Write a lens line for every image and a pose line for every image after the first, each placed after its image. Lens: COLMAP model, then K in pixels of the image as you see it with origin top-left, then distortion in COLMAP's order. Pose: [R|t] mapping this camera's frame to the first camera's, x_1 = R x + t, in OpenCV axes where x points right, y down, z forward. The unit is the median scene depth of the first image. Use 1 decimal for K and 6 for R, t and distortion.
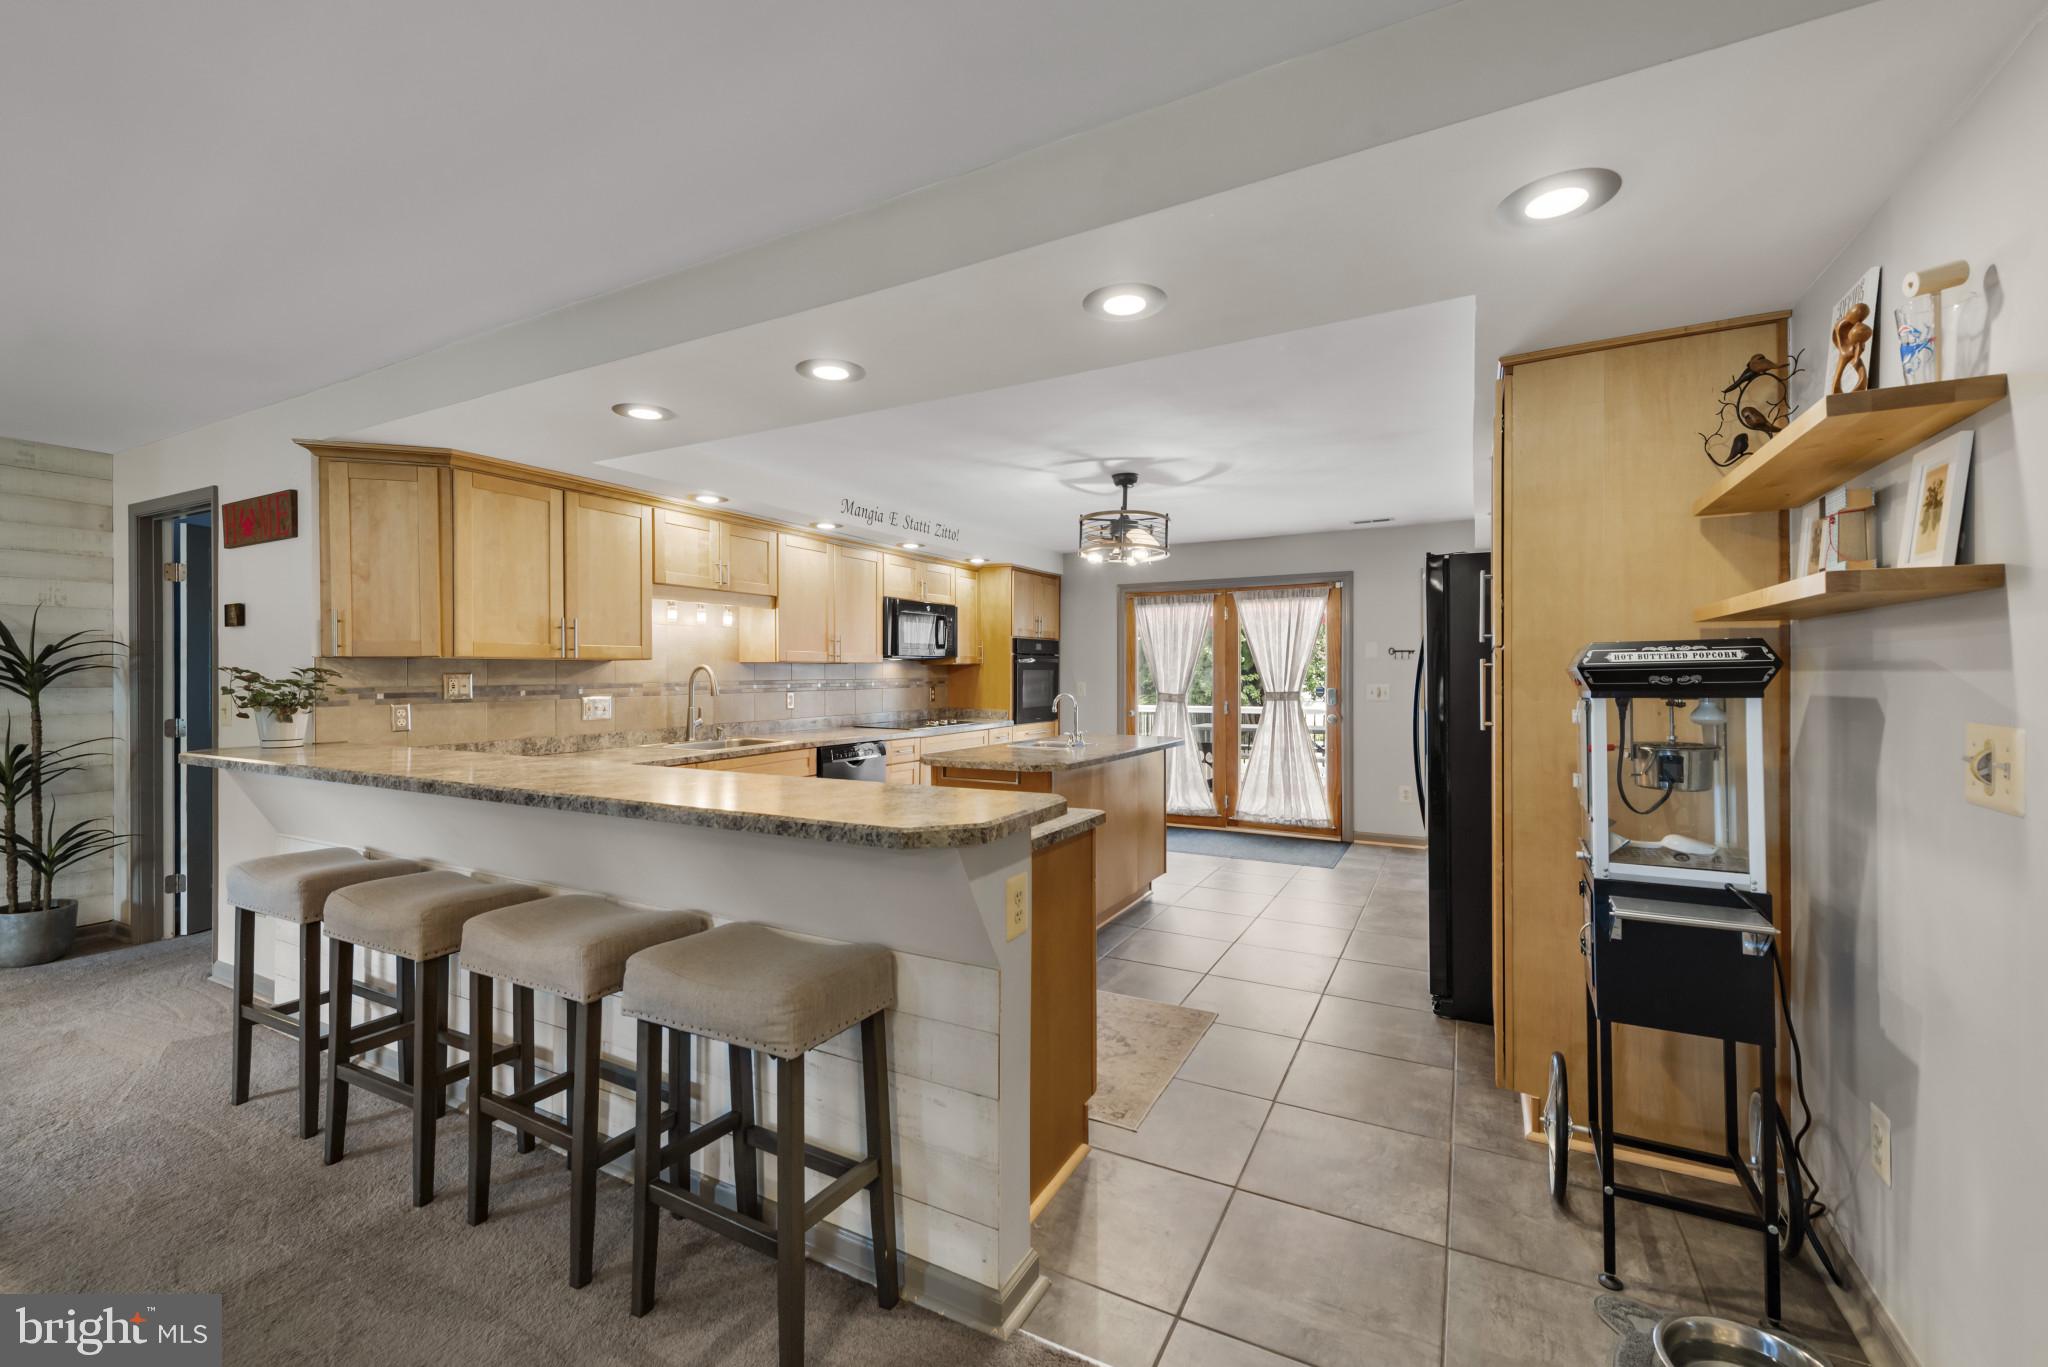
lens RADIAL K [[821.9, 0, 1022.4], [0, 821.9, 678.6], [0, 0, 1]] dist [0.012319, -0.003867]
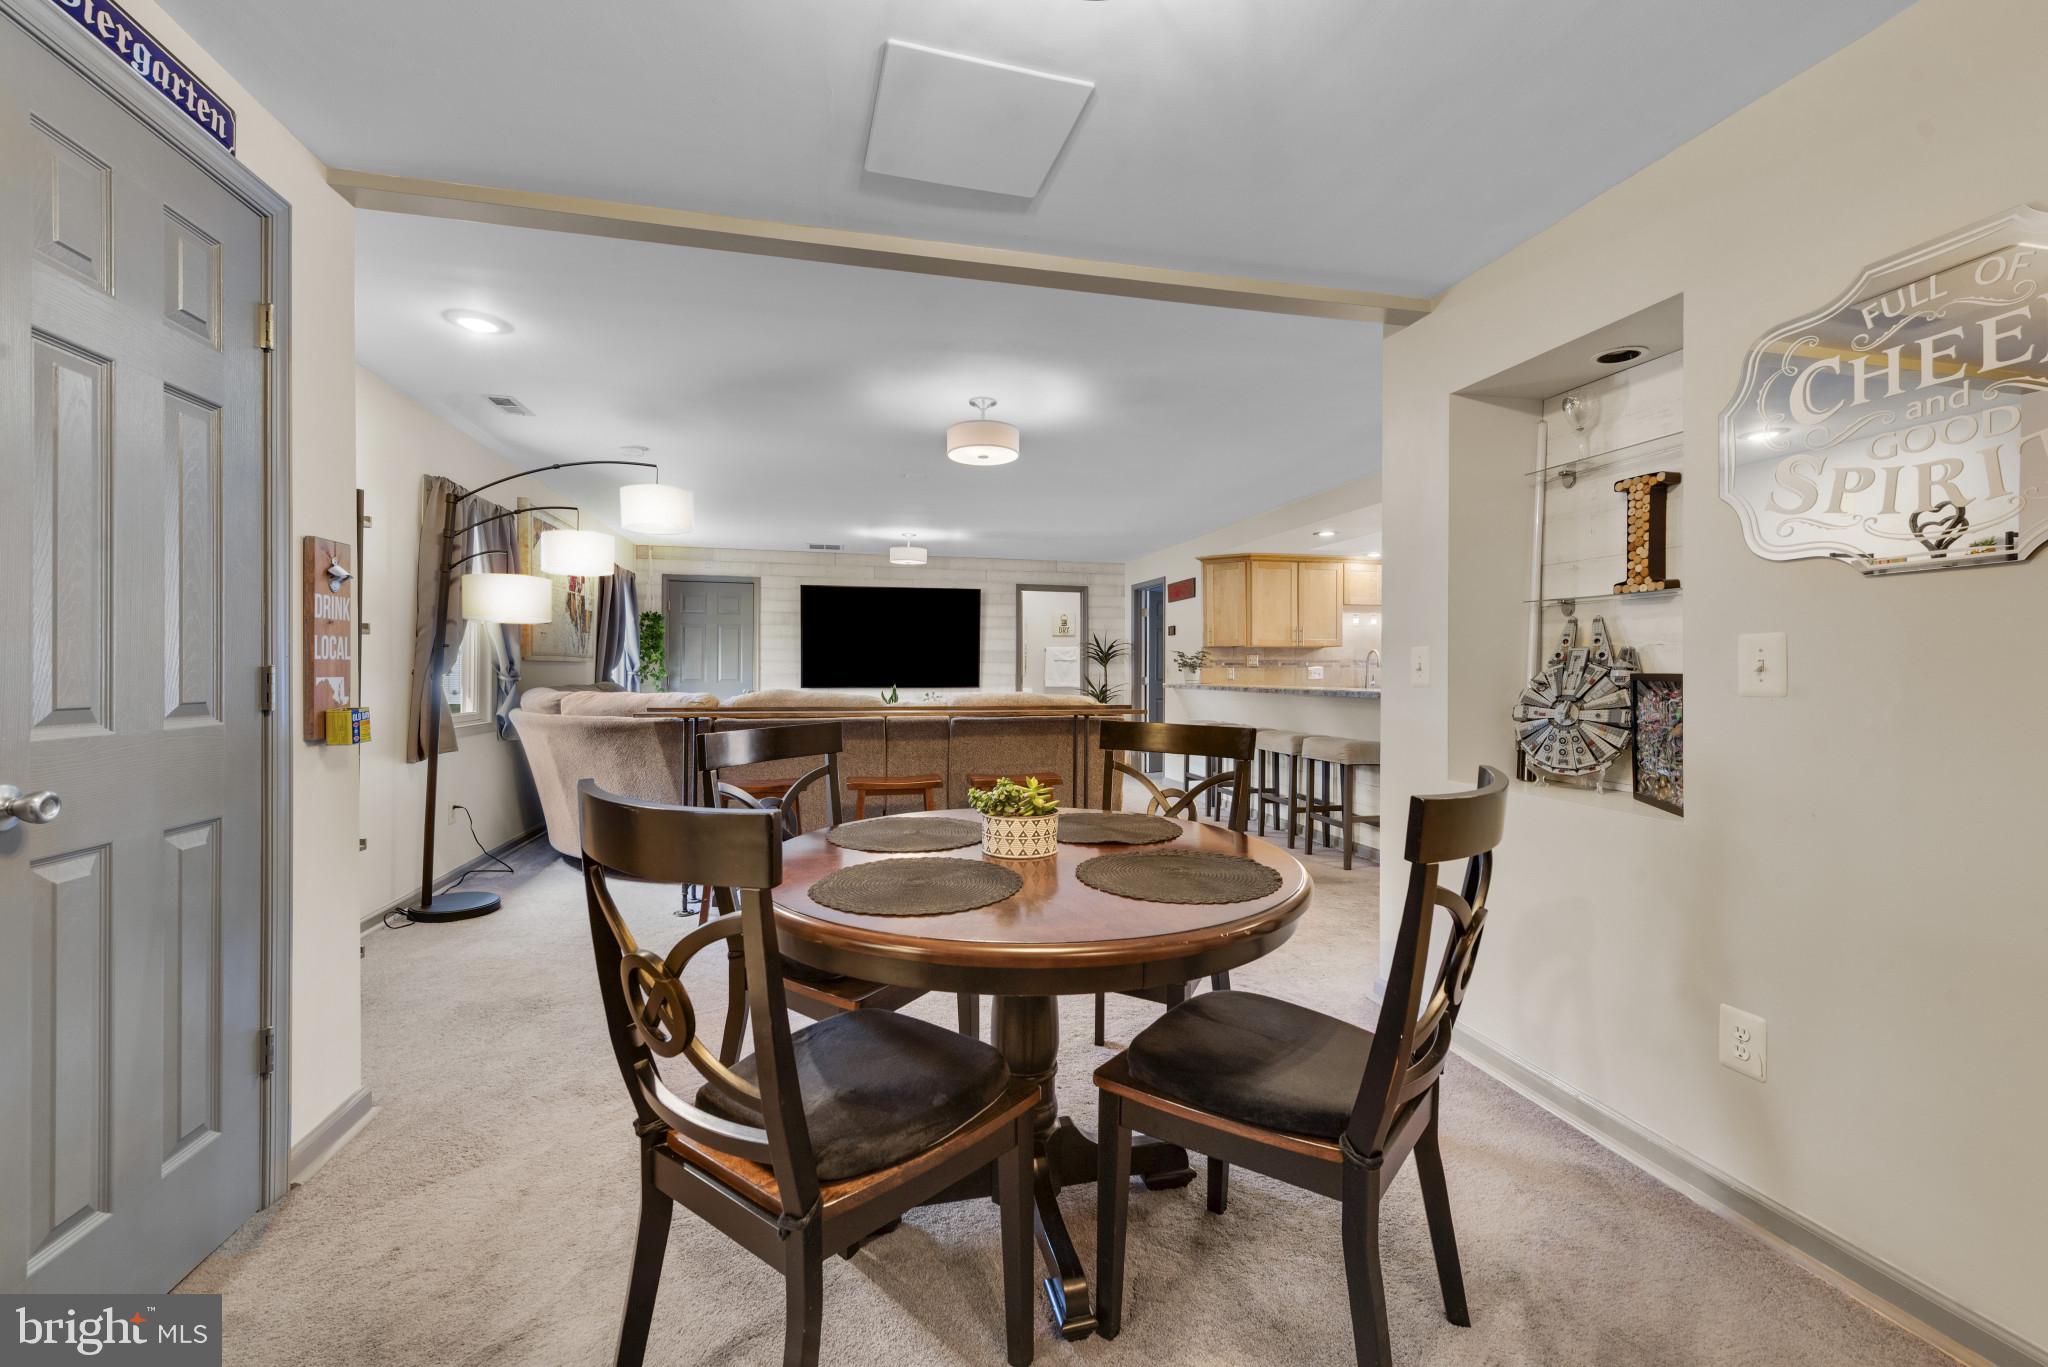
lens RADIAL K [[821.9, 0, 1022.4], [0, 821.9, 678.6], [0, 0, 1]] dist [0.012319, -0.003867]
pose [[0.651350, 0.008546, -0.758729, 0.543999], [-0.005739, 0.999963, 0.006336, 0.046736], [0.758756, 0.000227, 0.651375, -0.836531]]
